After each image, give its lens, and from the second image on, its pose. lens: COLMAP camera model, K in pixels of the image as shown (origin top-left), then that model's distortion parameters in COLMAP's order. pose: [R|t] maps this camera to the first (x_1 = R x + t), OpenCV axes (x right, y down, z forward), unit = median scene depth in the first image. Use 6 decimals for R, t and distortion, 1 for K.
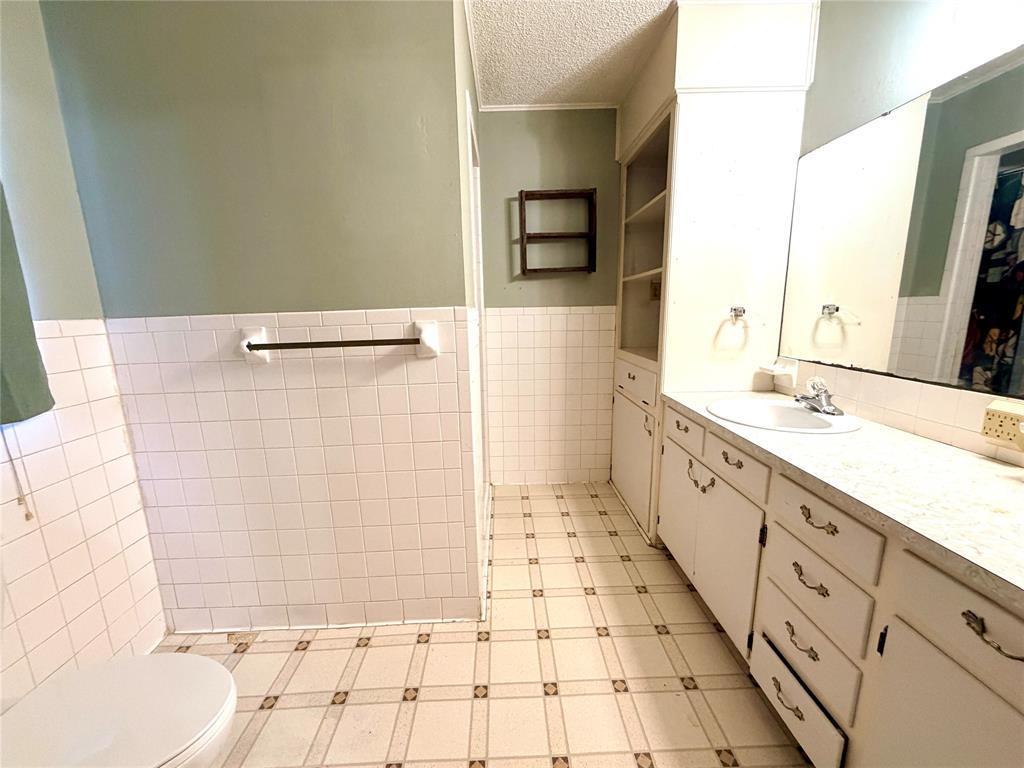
lens RADIAL K [[408.0, 0, 508.8], [0, 408.0, 385.4], [0, 0, 1]] dist [0.001979, 0.000559]
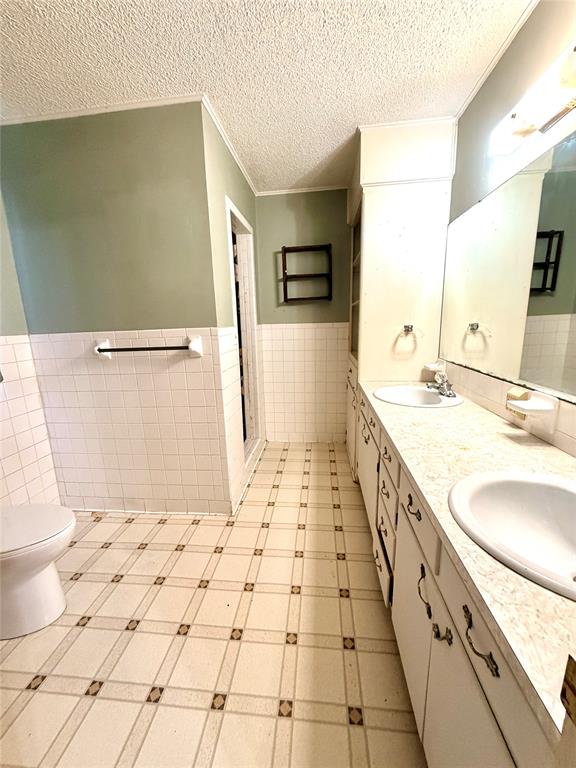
lens RADIAL K [[306.0, 0, 287.7], [0, 306.0, 381.6], [0, 0, 1]] dist [0.001979, 0.000559]
pose [[0.991829, 0.019198, -0.126119, 0.286234], [-0.017266, 0.999717, 0.016395, 0.005411], [0.126398, -0.014083, 0.991880, -0.187200]]
